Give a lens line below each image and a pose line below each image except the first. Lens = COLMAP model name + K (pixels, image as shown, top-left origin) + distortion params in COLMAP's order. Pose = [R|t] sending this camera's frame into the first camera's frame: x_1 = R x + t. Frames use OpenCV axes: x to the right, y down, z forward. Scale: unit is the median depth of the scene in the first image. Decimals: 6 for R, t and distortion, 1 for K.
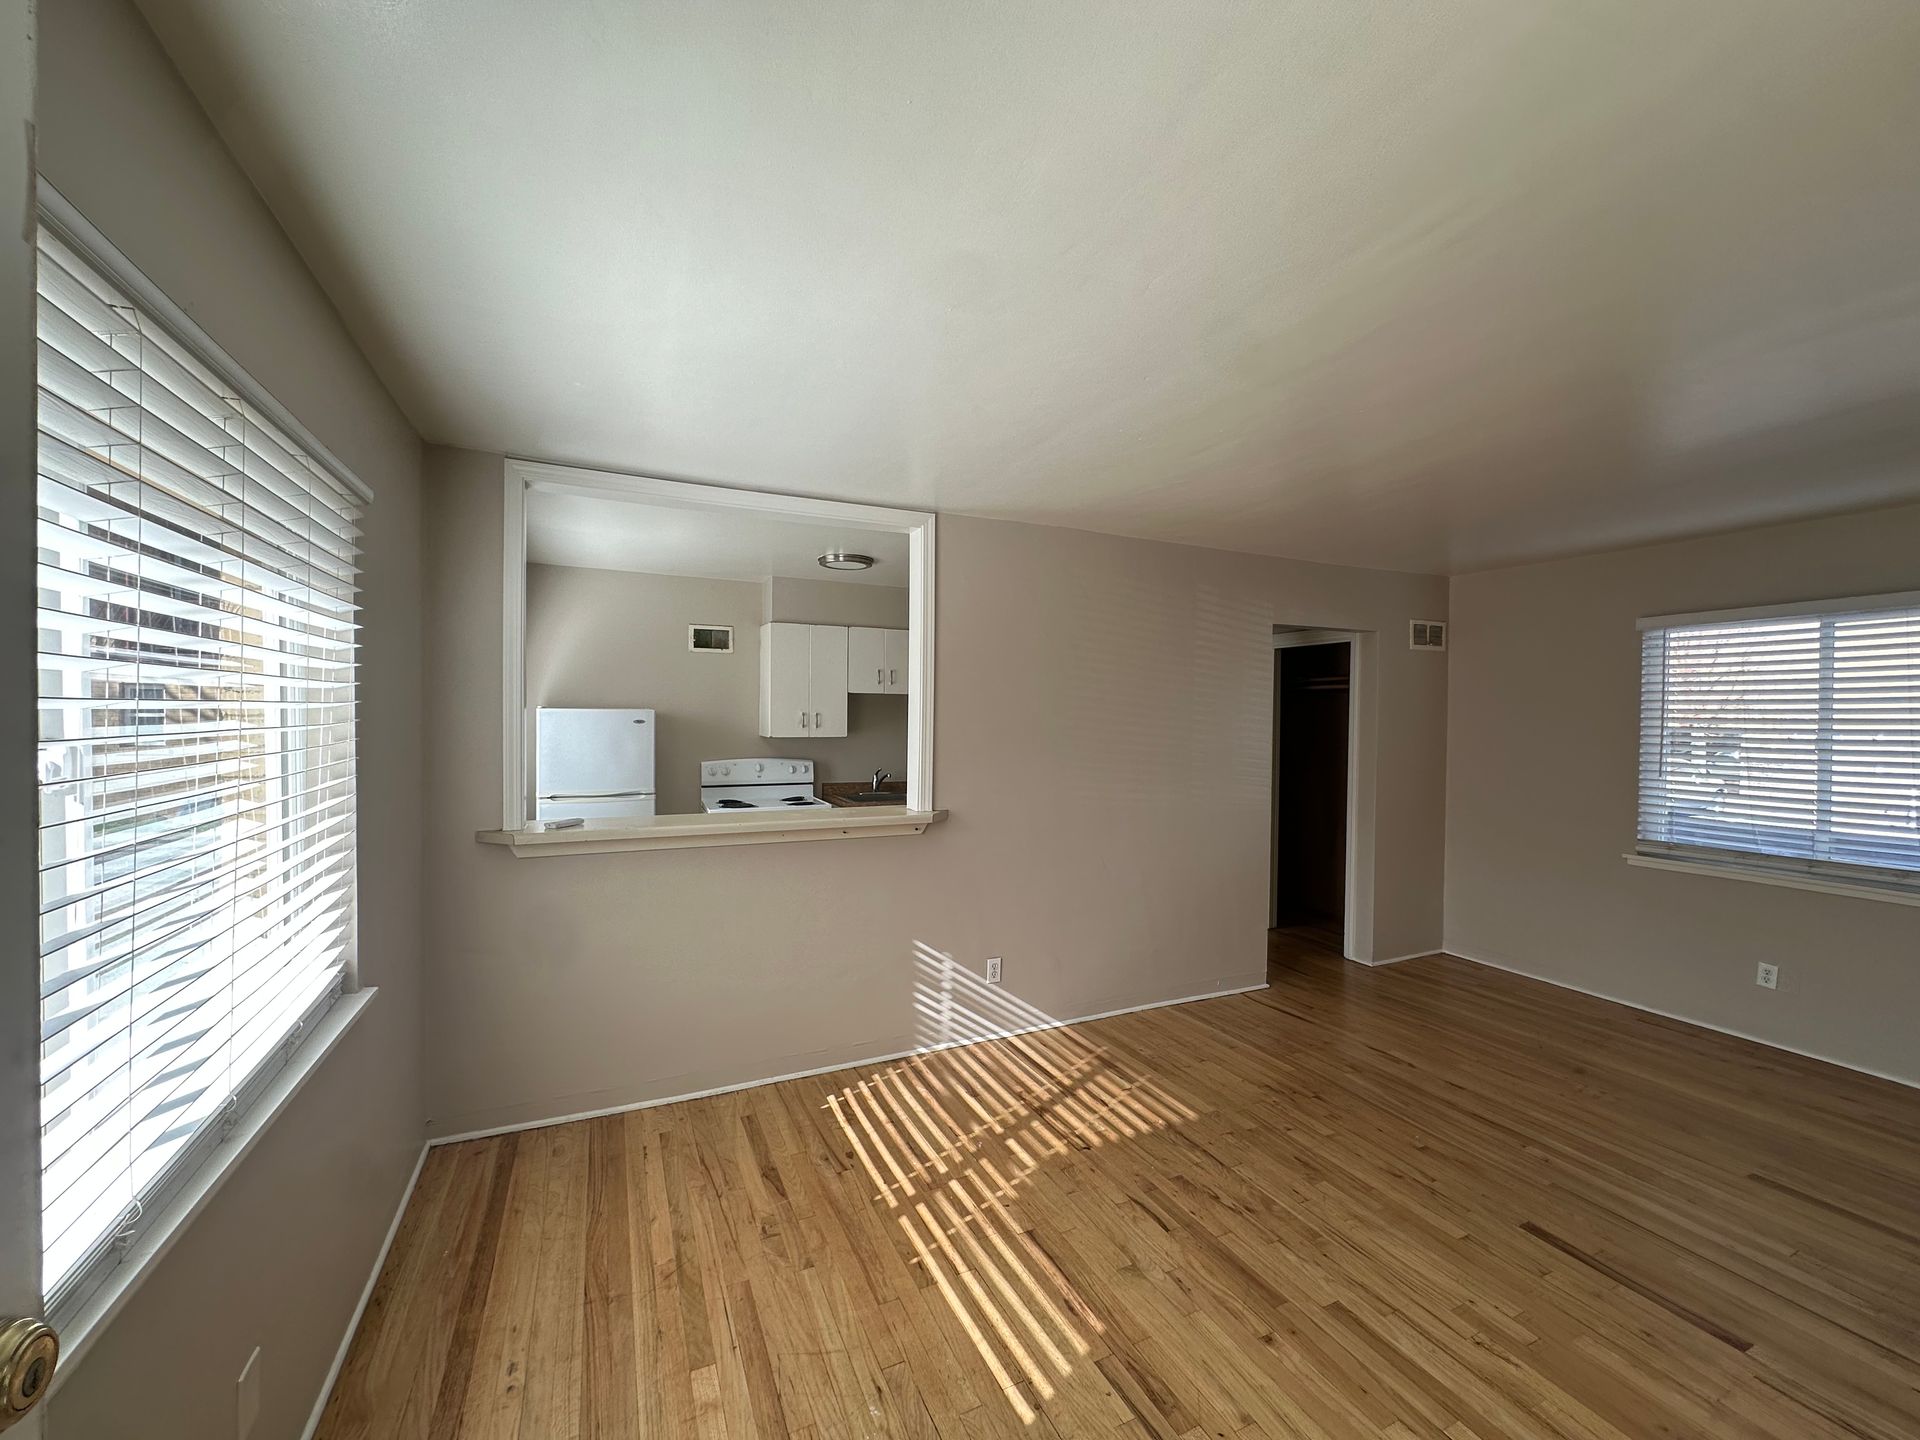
lens RADIAL K [[768.1, 0, 960.4], [0, 768.1, 724.1], [0, 0, 1]] dist [-0.001098, 0.000149]
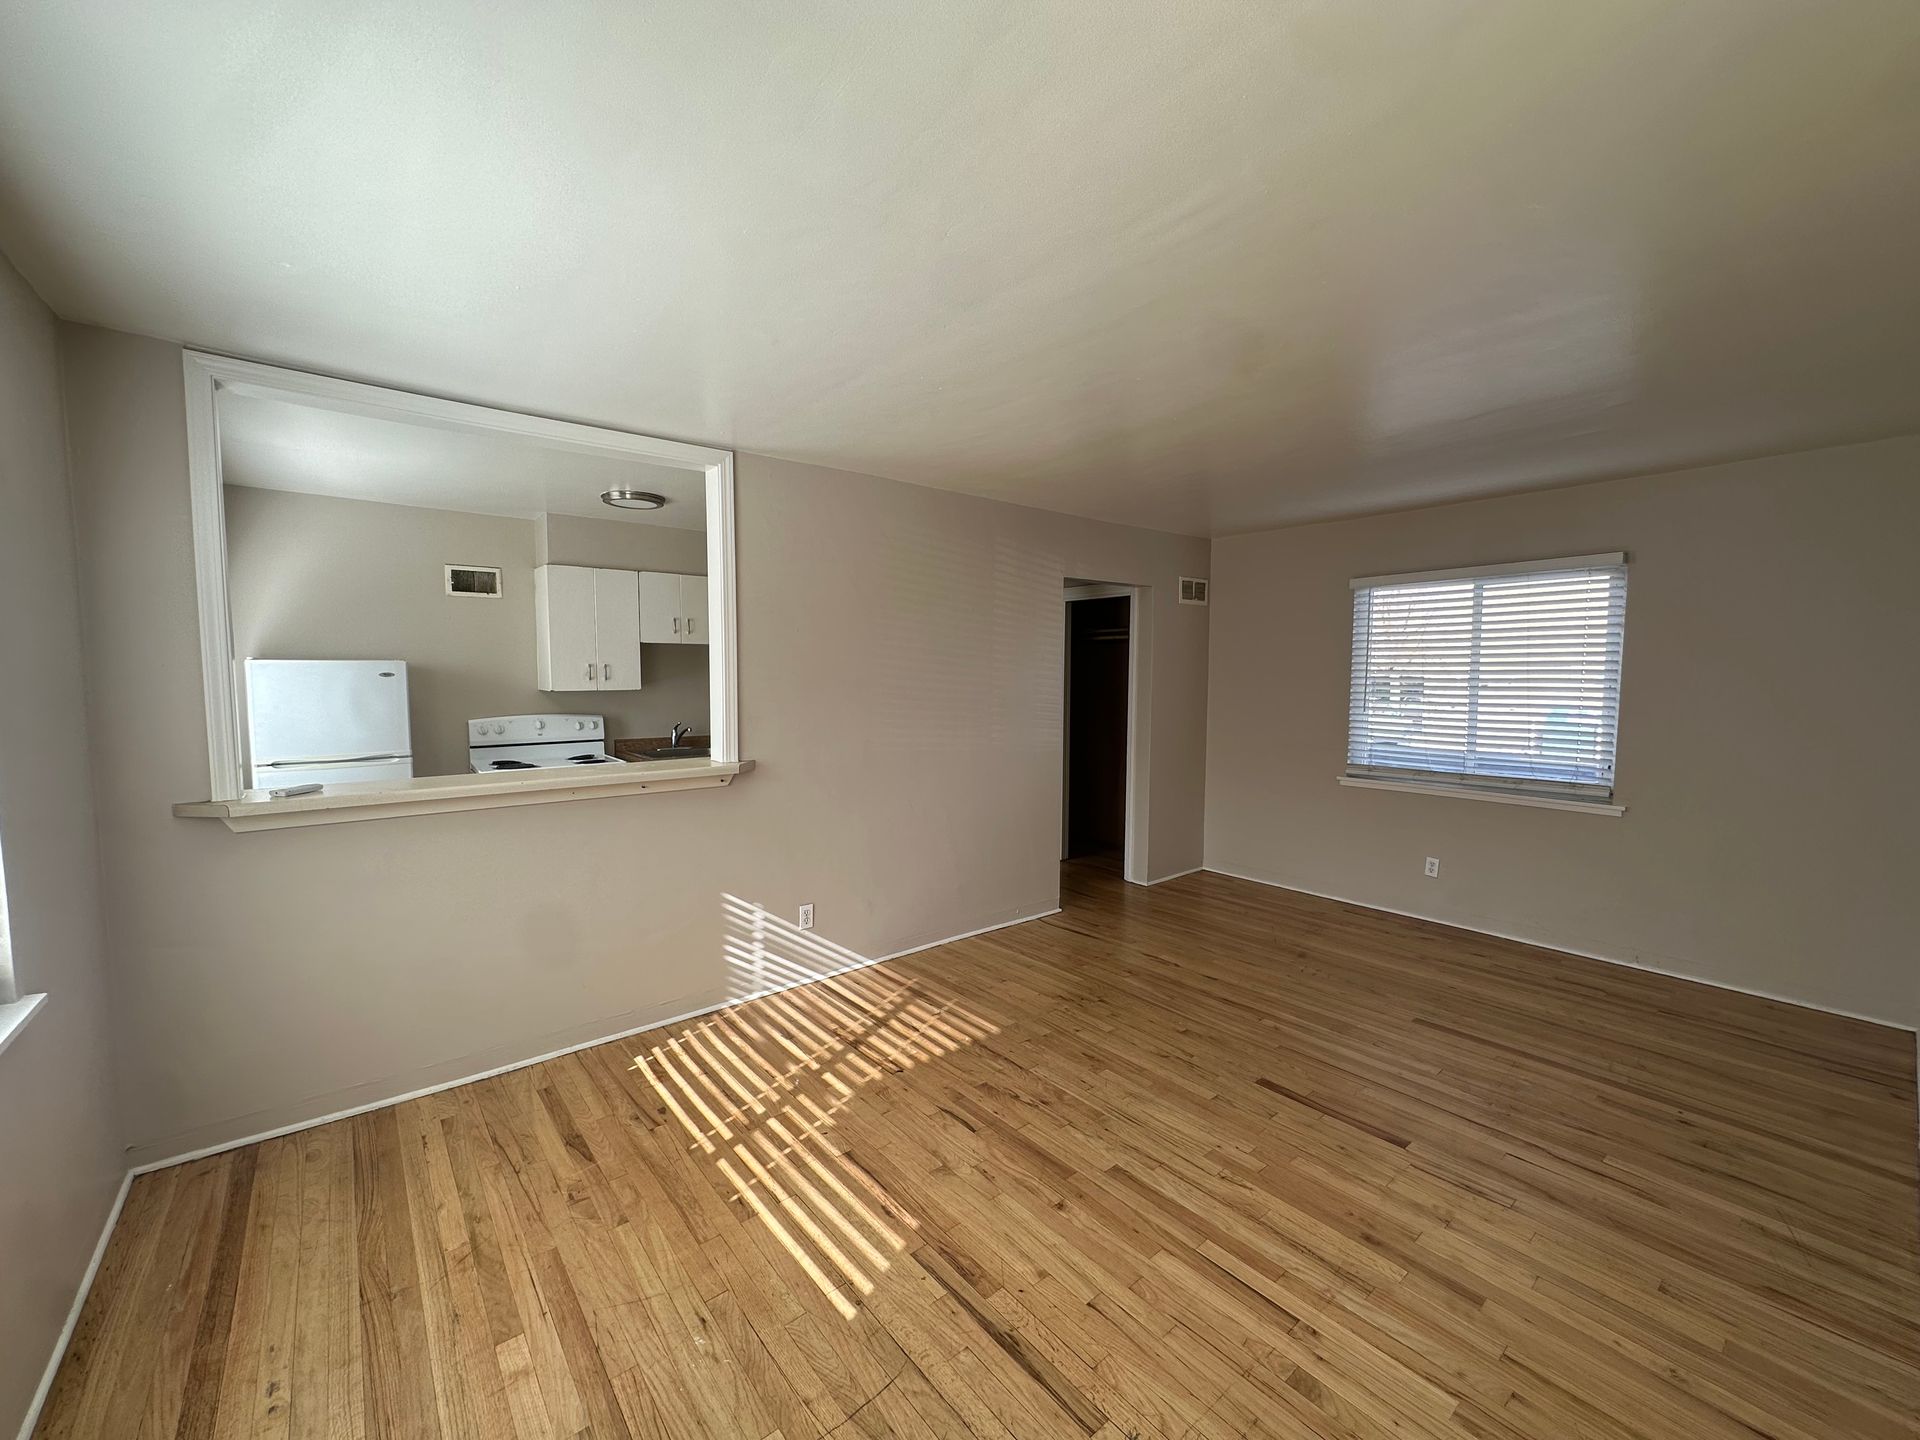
lens RADIAL K [[768.1, 0, 959.6], [0, 768.1, 724.0], [0, 0, 1]] dist [-0.001098, 0.000149]
pose [[0.968917, -0.025039, 0.246118, -0.003915], [0.010288, 0.998082, 0.061040, 0.009982], [-0.247174, -0.056611, 0.967316, -0.016051]]
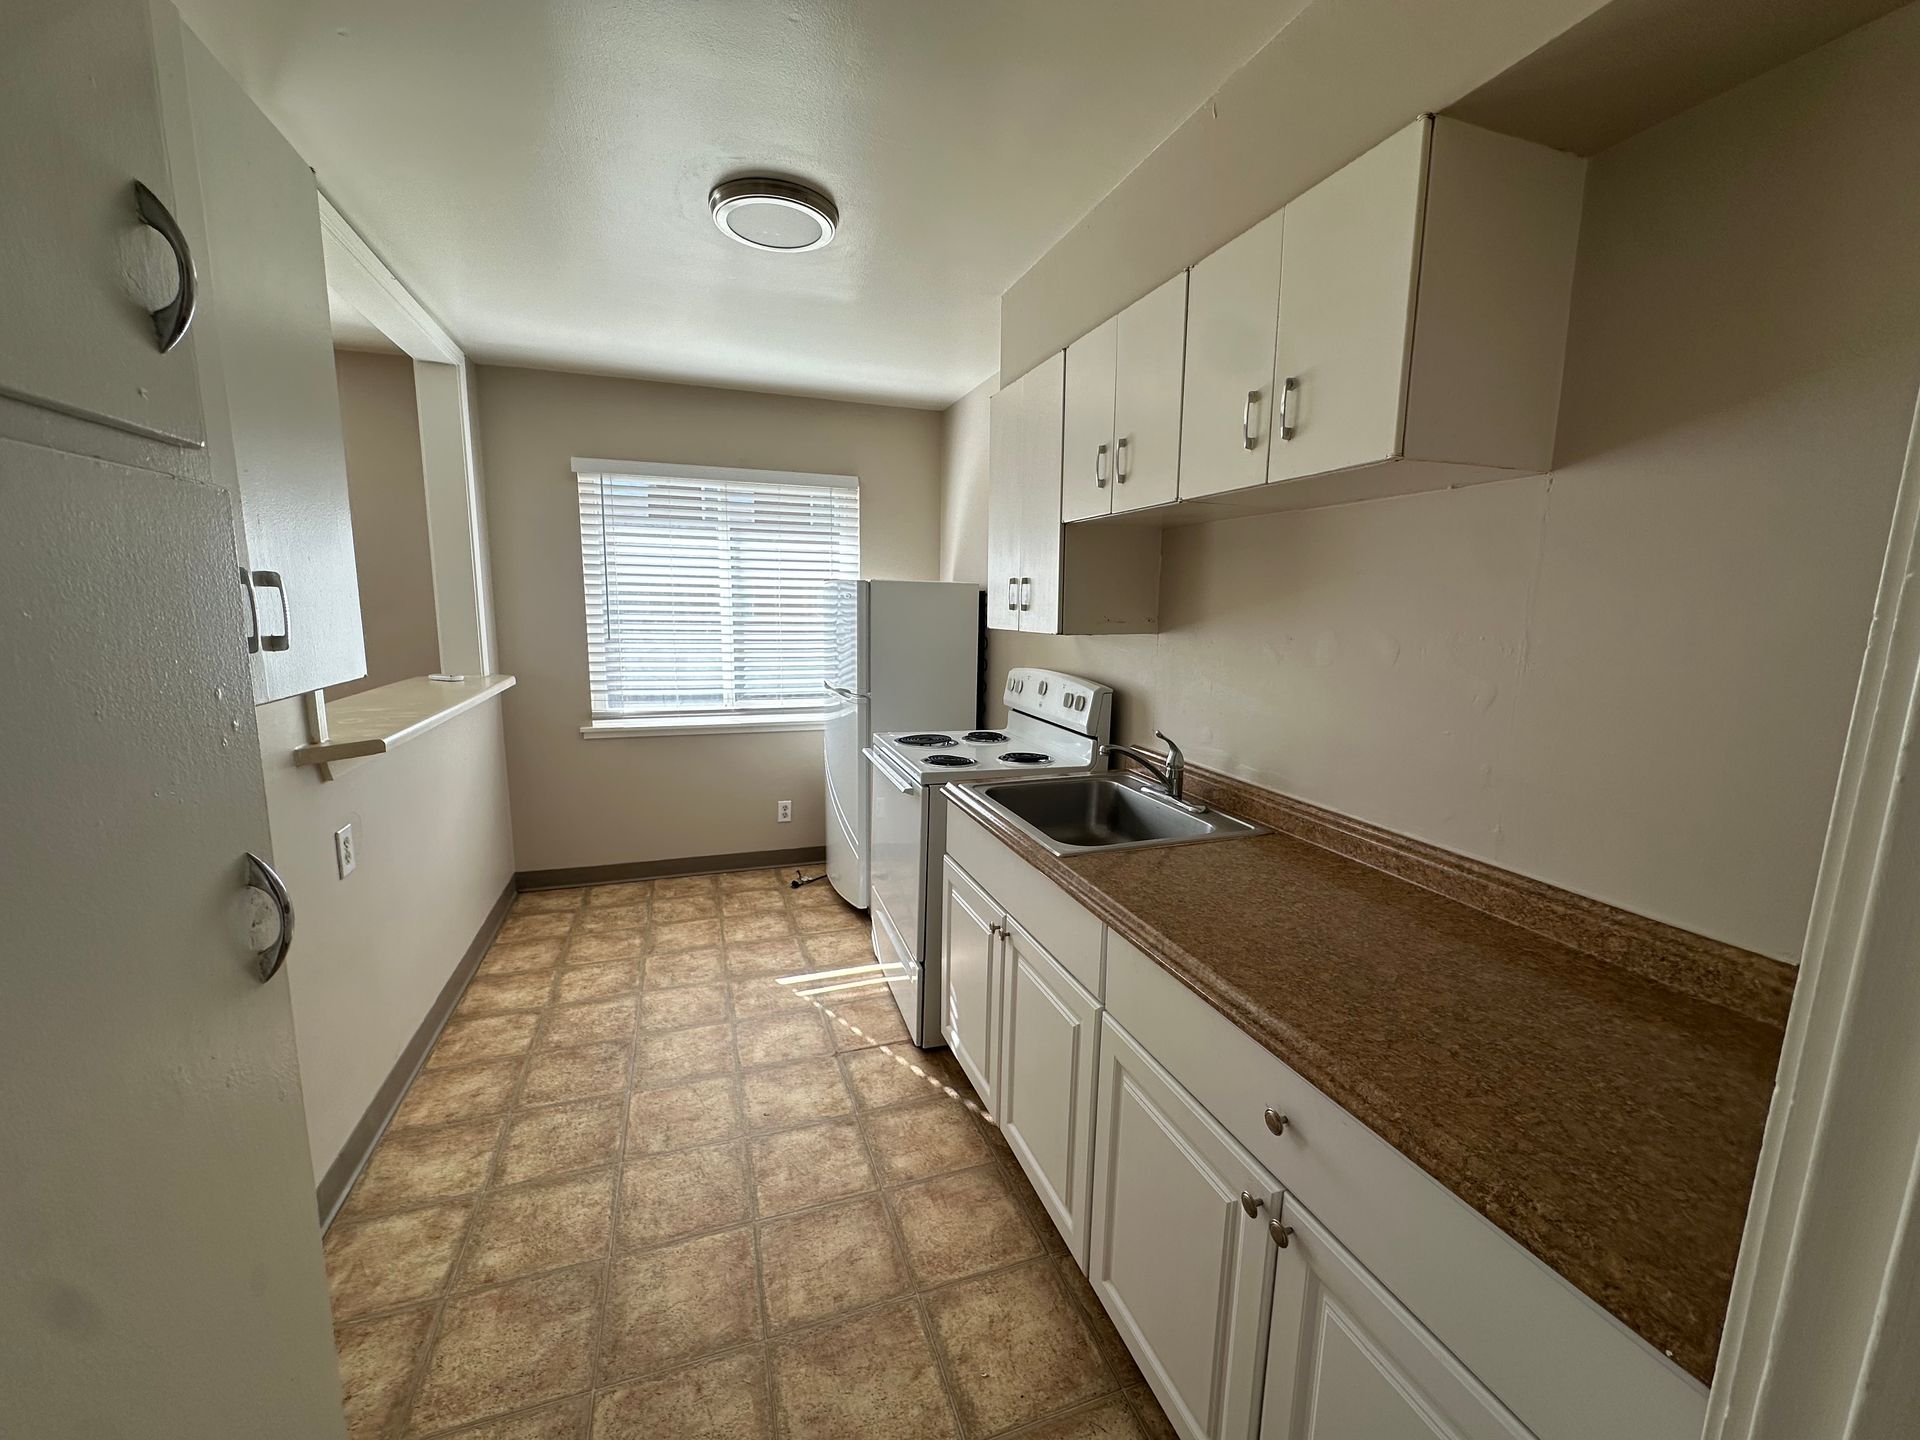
lens RADIAL K [[768.1, 0, 968.7], [0, 768.1, 731.9], [0, 0, 1]] dist [-0.001098, 0.000149]
pose [[-0.087583, 0.150483, -0.984725, 0.502758], [-0.035907, 0.987405, 0.154086, 0.012135], [0.995510, 0.048854, -0.081076, 1.875700]]
